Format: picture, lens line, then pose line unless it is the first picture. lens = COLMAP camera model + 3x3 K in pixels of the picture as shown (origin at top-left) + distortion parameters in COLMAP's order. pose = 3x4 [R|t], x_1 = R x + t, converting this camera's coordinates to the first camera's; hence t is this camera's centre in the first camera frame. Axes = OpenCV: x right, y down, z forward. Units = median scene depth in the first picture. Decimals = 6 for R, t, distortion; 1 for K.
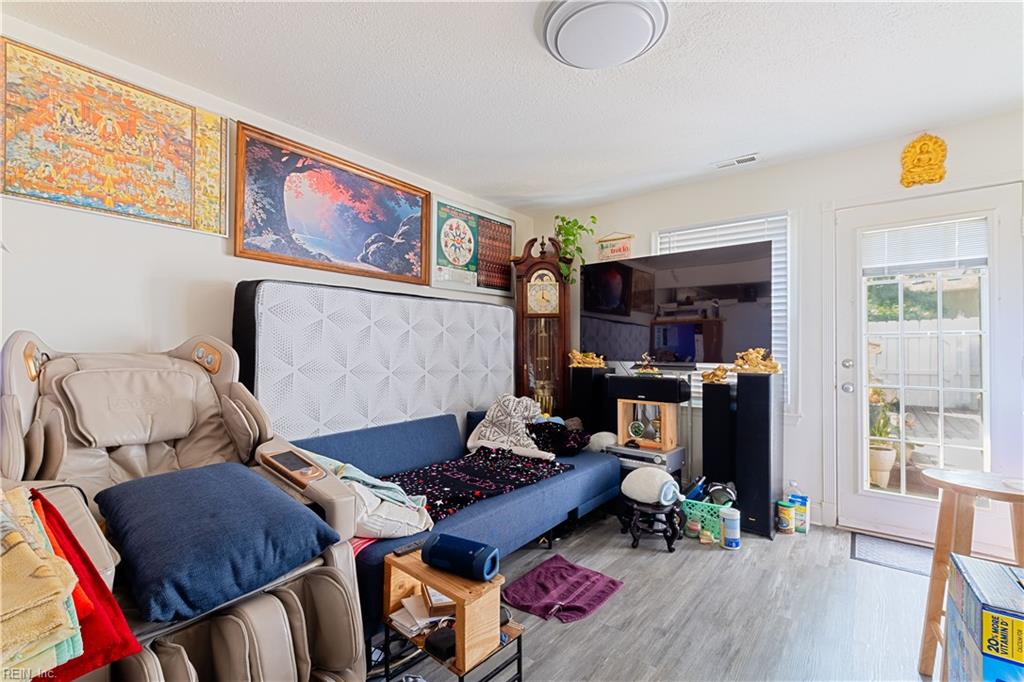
lens RADIAL K [[451.3, 0, 512.9], [0, 451.3, 344.3], [0, 0, 1]] dist [0.009312, -0.000187]
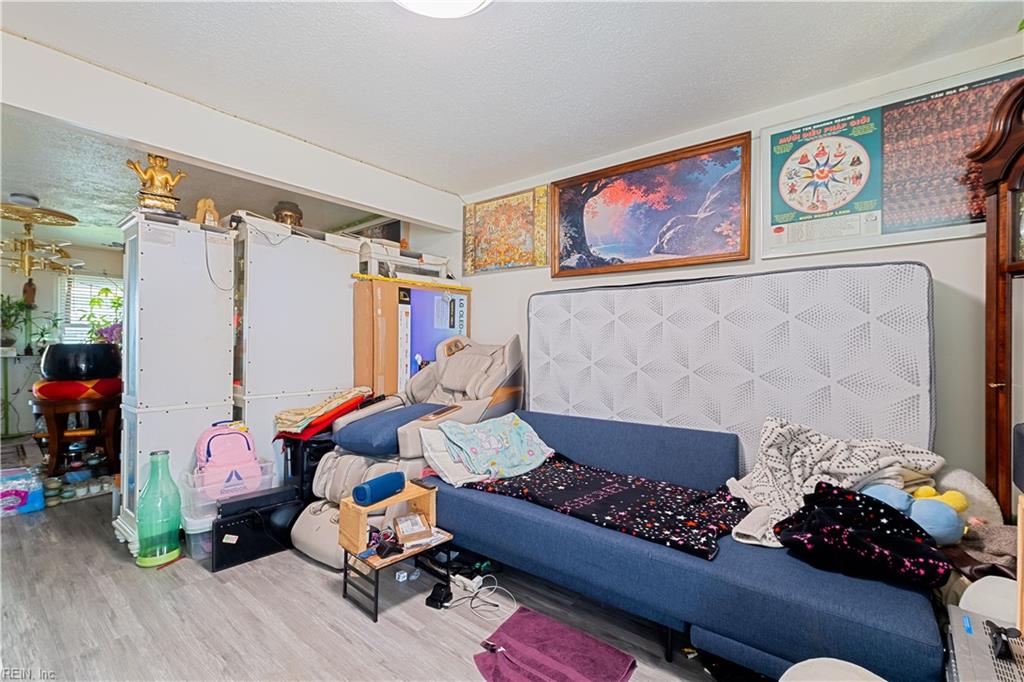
lens RADIAL K [[451.3, 0, 511.9], [0, 451.3, 342.2], [0, 0, 1]] dist [0.009312, -0.000187]
pose [[-0.013885, -0.003834, -0.999896, 0.650046], [0.002718, 0.999989, -0.003872, 0.010248], [0.999900, -0.002772, -0.013875, 0.718903]]
